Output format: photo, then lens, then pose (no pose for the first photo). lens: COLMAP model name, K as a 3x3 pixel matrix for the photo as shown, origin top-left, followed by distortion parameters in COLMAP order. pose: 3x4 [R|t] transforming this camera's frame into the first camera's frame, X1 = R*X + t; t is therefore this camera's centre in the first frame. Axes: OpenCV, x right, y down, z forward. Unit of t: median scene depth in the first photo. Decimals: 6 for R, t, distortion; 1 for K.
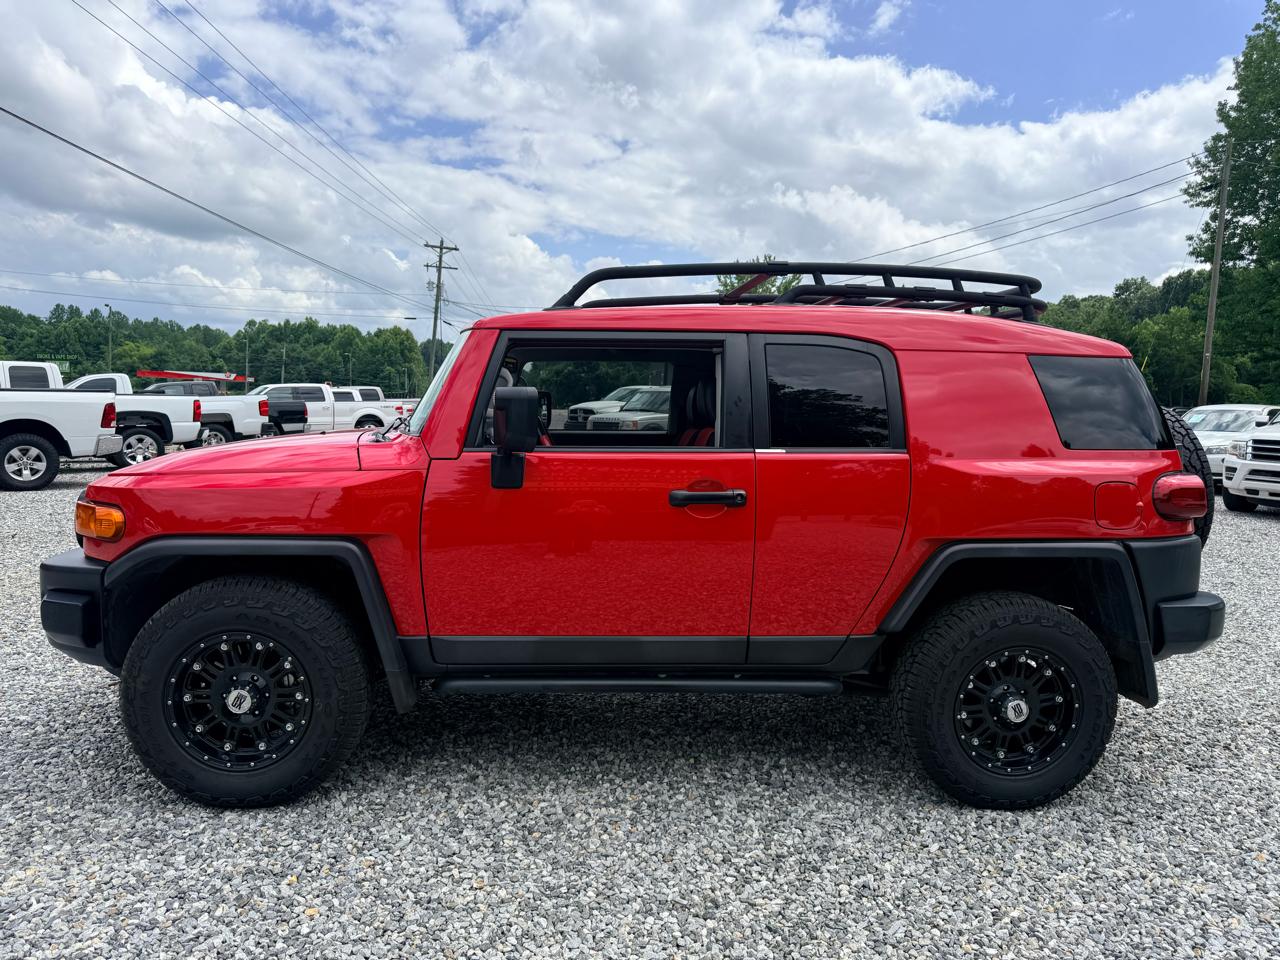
lens RADIAL K [[915.1, 0, 646.2], [0, 915.1, 476.6], [0, 0, 1]] dist [0.006487, -0.010532]
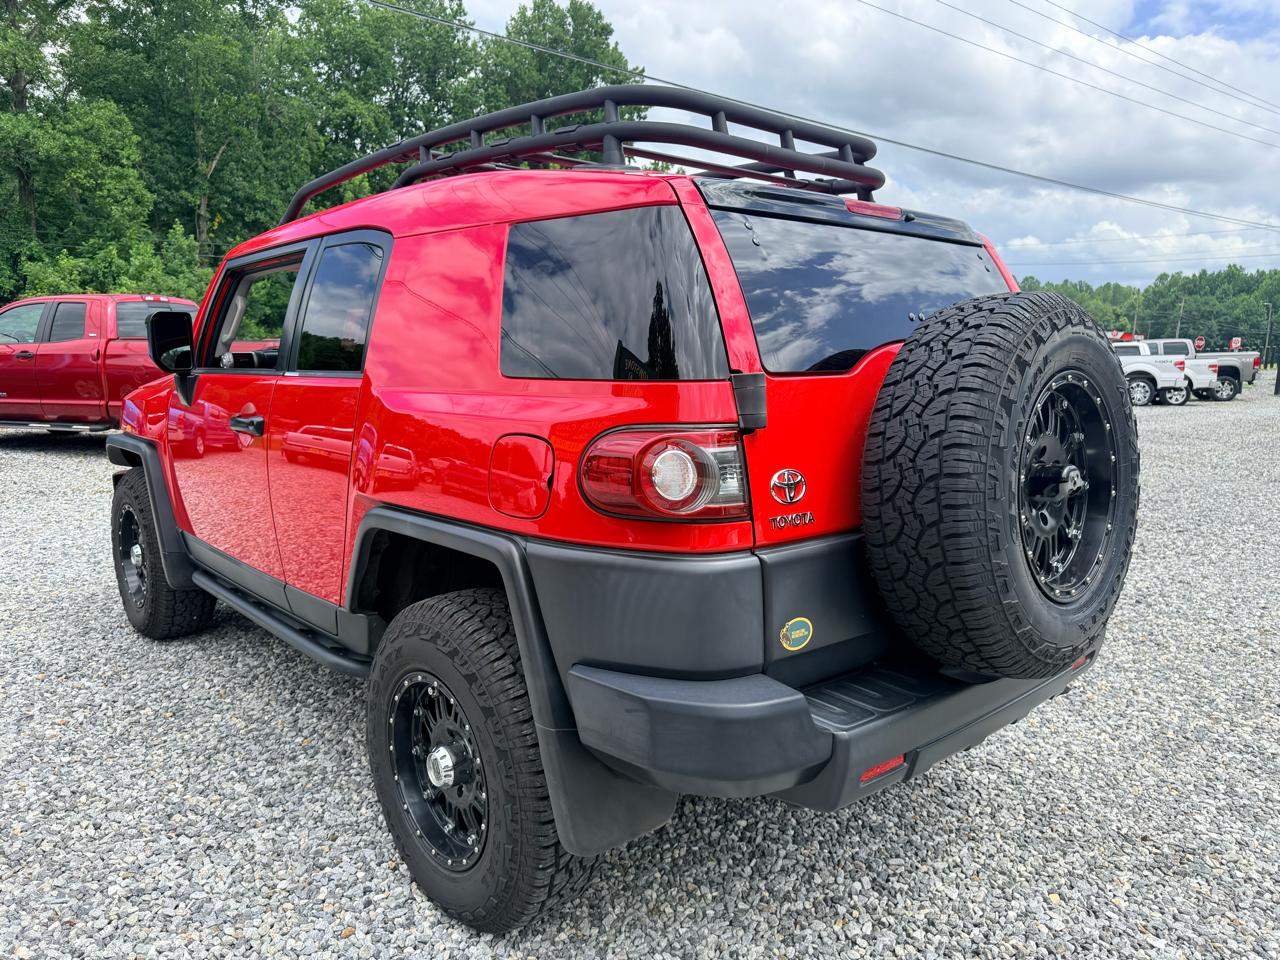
lens RADIAL K [[915.1, 0, 645.3], [0, 915.1, 491.9], [0, 0, 1]] dist [0.006487, -0.010532]
pose [[0.554855, 0.112242, -0.824341, 0.776163], [-0.063656, 0.993680, 0.092454, -0.037178], [0.829508, 0.001176, 0.558493, 0.532972]]
